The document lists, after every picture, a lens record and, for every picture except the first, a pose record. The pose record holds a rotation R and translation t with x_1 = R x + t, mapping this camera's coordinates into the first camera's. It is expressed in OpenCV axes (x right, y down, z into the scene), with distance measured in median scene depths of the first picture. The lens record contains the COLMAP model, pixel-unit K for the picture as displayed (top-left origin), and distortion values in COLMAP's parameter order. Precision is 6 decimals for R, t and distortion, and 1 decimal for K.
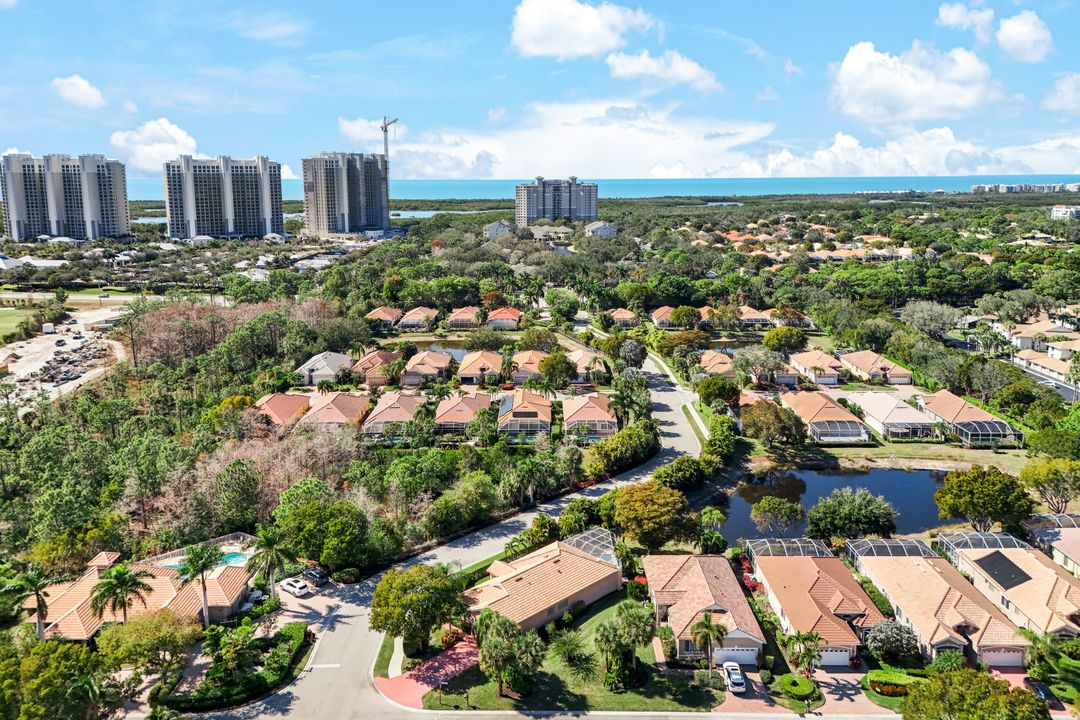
lens RADIAL K [[793.4, 0, 539.1], [0, 793.4, 304.3], [0, 0, 1]] dist [0.079081, -0.075940]
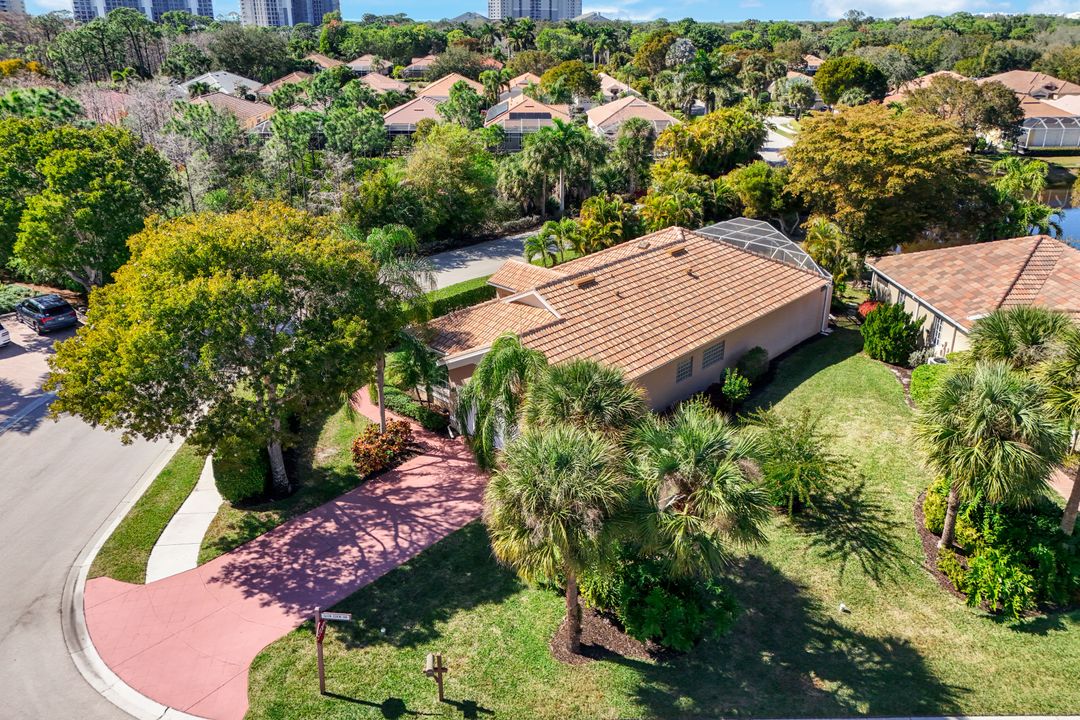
lens RADIAL K [[793.4, 0, 539.1], [0, 793.4, 304.3], [0, 0, 1]] dist [0.079081, -0.075940]
pose [[0.999346, -0.006189, 0.035635, -0.059717], [-0.000503, 0.982774, 0.184810, 0.300327], [-0.036165, -0.184707, 0.982128, 0.693929]]
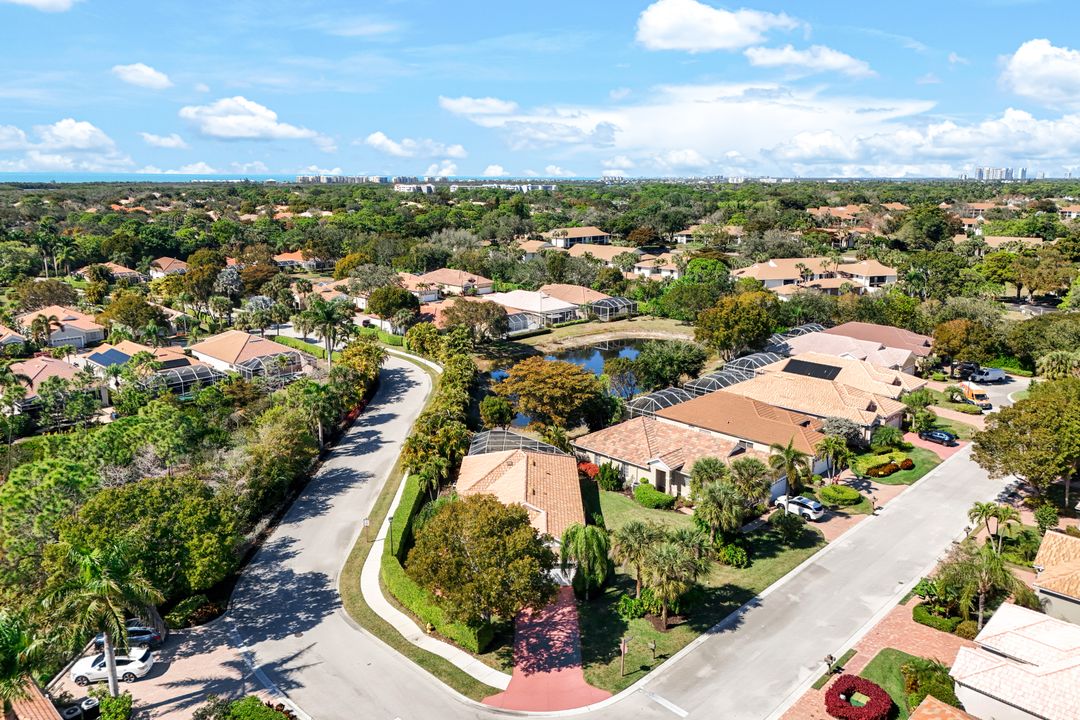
lens RADIAL K [[793.4, 0, 539.1], [0, 793.4, 304.3], [0, 0, 1]] dist [0.079081, -0.075940]
pose [[0.695238, -0.107704, 0.710665, -0.500251], [0.105149, 0.993313, 0.047673, 0.160272], [-0.711047, 0.041582, 0.701914, 0.535521]]
